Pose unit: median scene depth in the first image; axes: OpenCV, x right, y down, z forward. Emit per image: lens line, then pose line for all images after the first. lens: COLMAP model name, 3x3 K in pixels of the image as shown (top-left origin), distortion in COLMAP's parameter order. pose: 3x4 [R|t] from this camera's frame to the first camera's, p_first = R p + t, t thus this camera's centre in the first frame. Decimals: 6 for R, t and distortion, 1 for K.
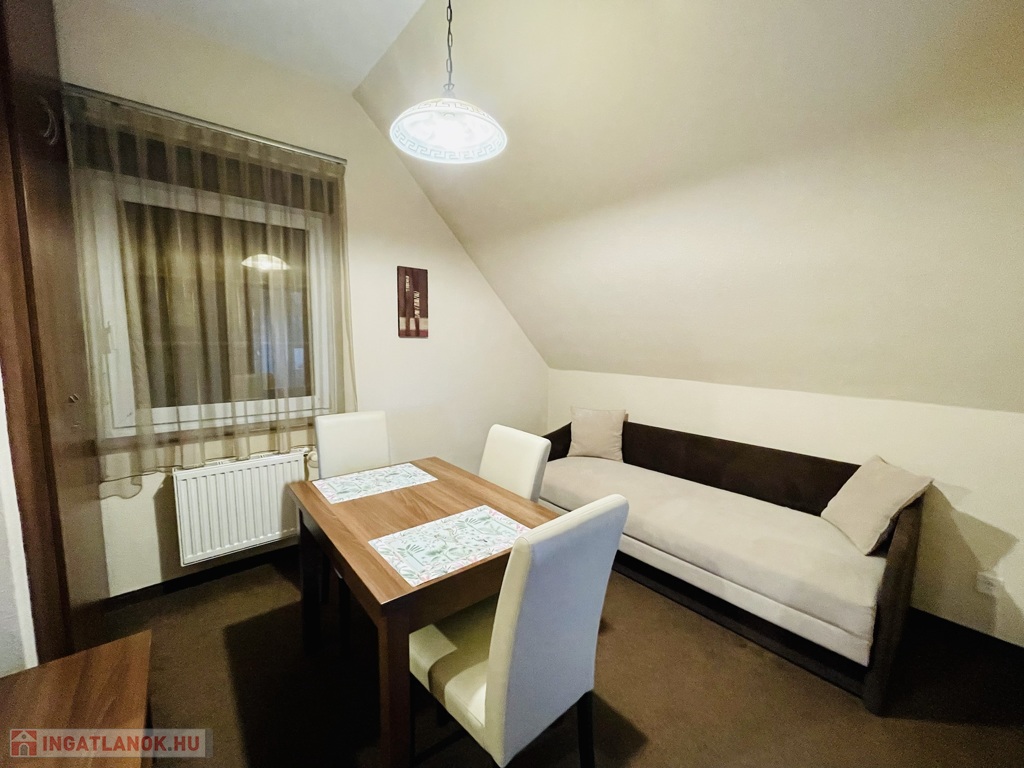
lens RADIAL K [[413.8, 0, 505.5], [0, 413.8, 388.3], [0, 0, 1]] dist [-0.004600, 0.001173]
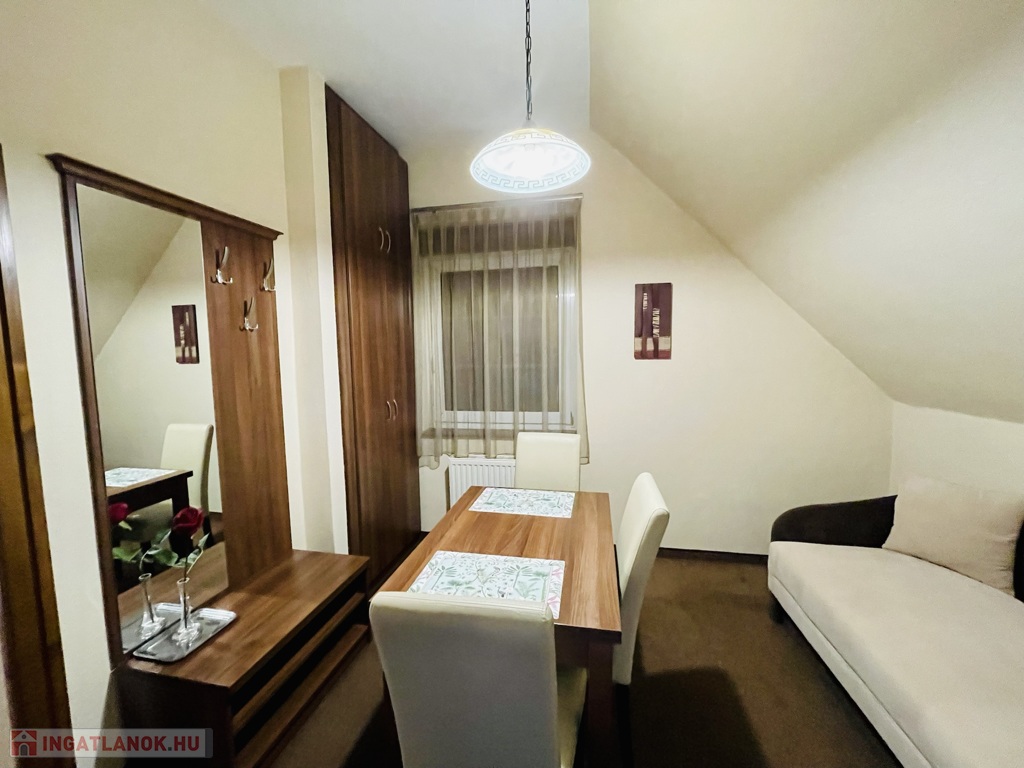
lens RADIAL K [[413.8, 0, 507.5], [0, 413.8, 378.0], [0, 0, 1]] dist [-0.004600, 0.001173]
pose [[0.634775, 0.034410, -0.771931, 0.395784], [-0.073479, 0.997169, -0.015973, -0.058267], [0.769196, 0.066860, 0.635506, 0.244597]]
